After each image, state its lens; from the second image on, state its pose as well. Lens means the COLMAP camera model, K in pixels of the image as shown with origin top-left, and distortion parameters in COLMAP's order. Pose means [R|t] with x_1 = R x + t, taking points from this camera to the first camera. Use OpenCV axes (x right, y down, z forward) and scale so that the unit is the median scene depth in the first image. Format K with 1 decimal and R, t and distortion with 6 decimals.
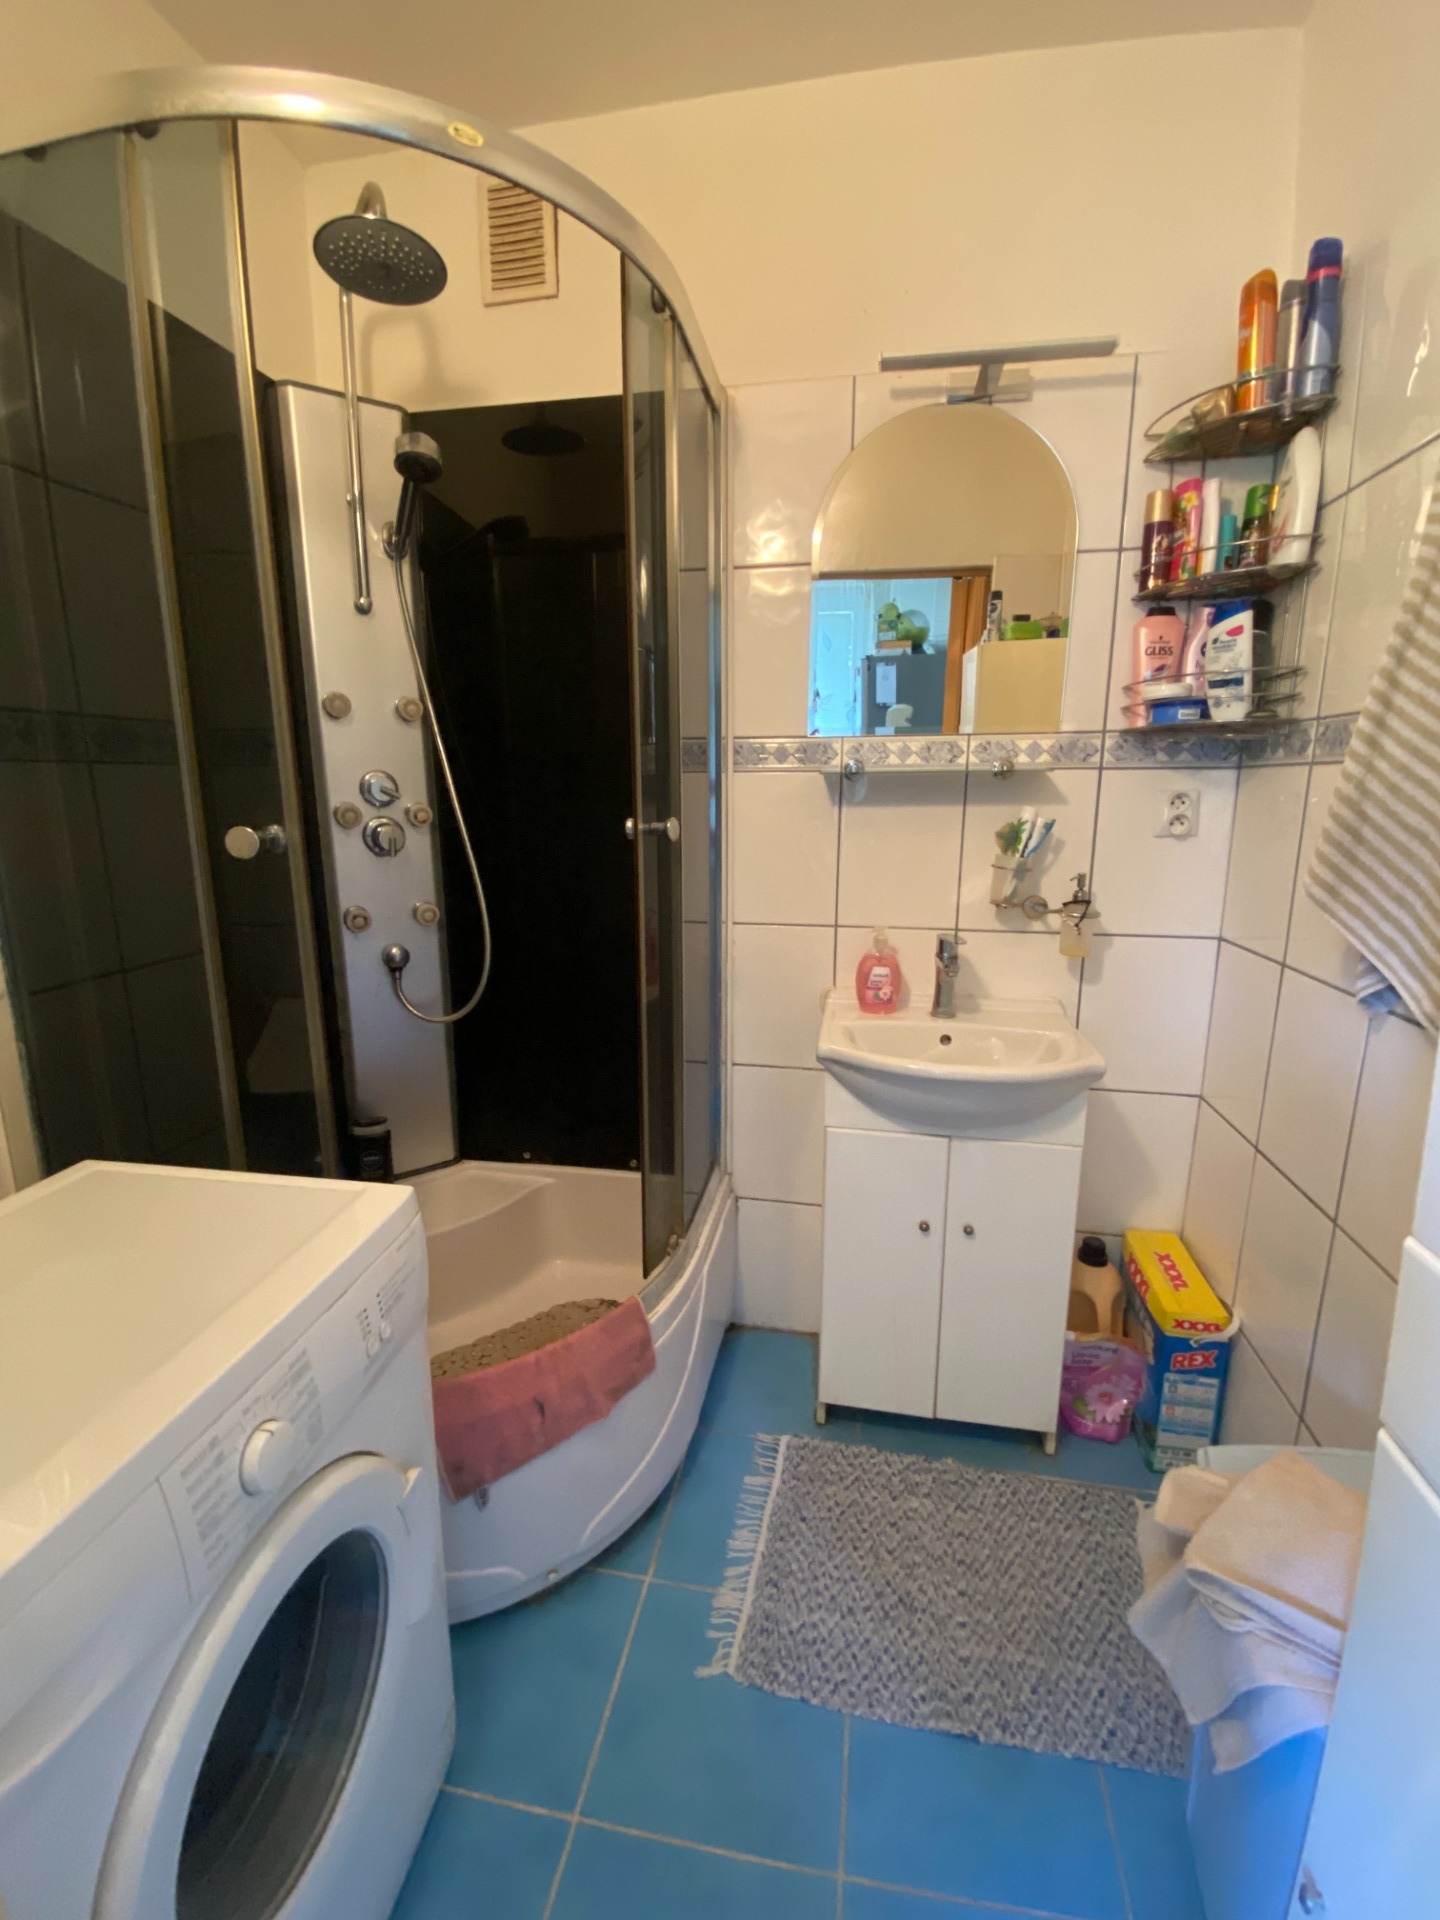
lens RADIAL K [[800.5, 0, 720.0], [0, 800.5, 960.0], [0, 0, 1]] dist [0.016209, -0.019393]
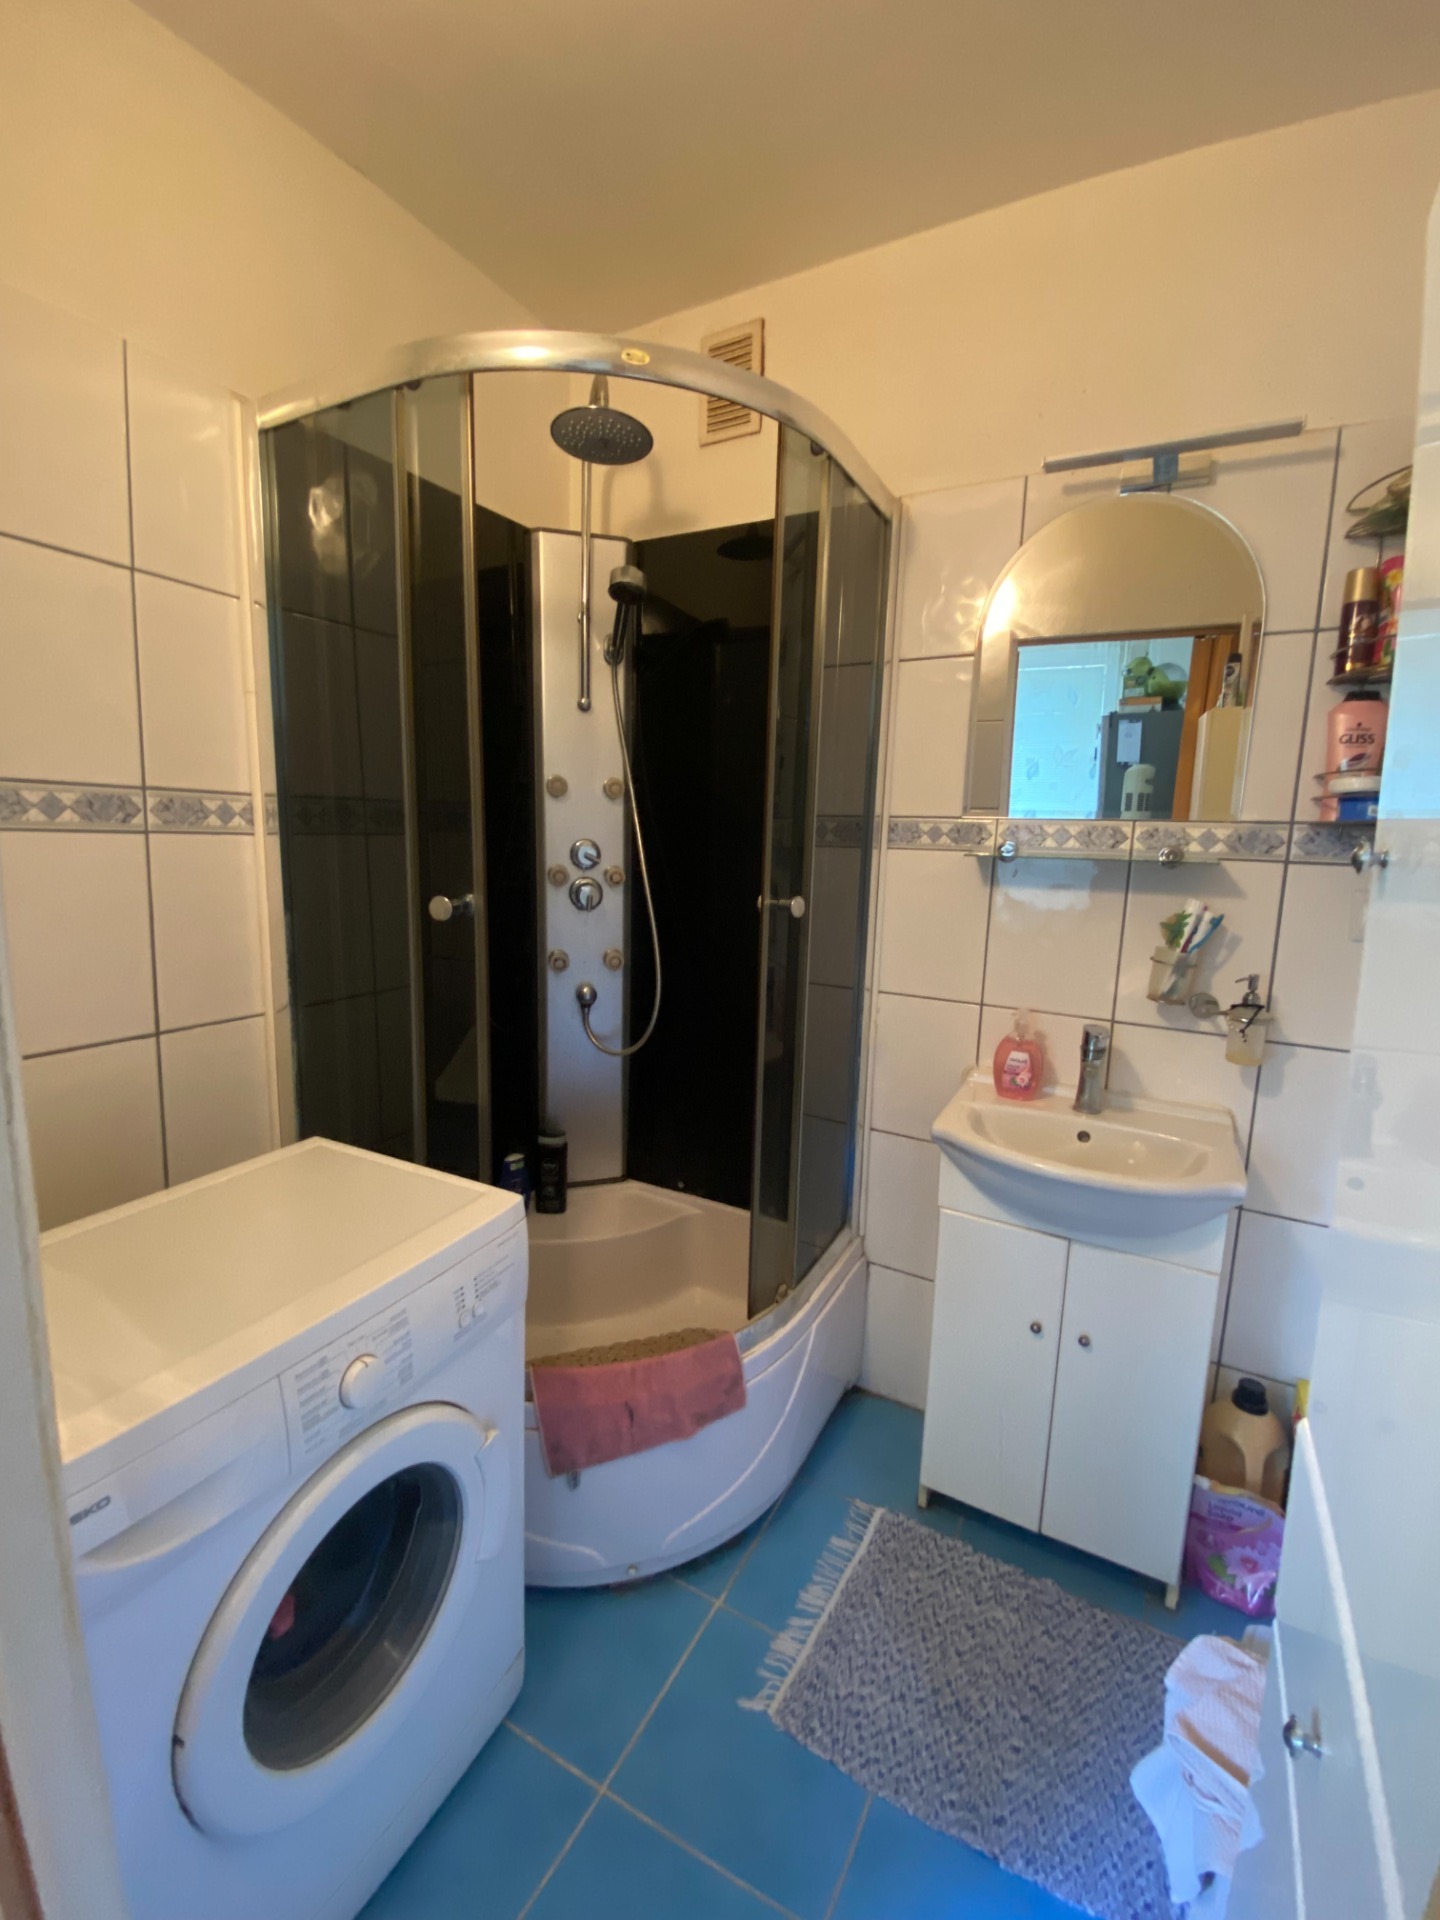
lens RADIAL K [[800.5, 0, 720.0], [0, 800.5, 960.0], [0, 0, 1]] dist [0.016209, -0.019393]
pose [[0.949121, 0.075515, -0.305722, 0.156772], [-0.090332, 0.995311, -0.034590, -0.039439], [0.301676, 0.060446, 0.951492, -0.060267]]
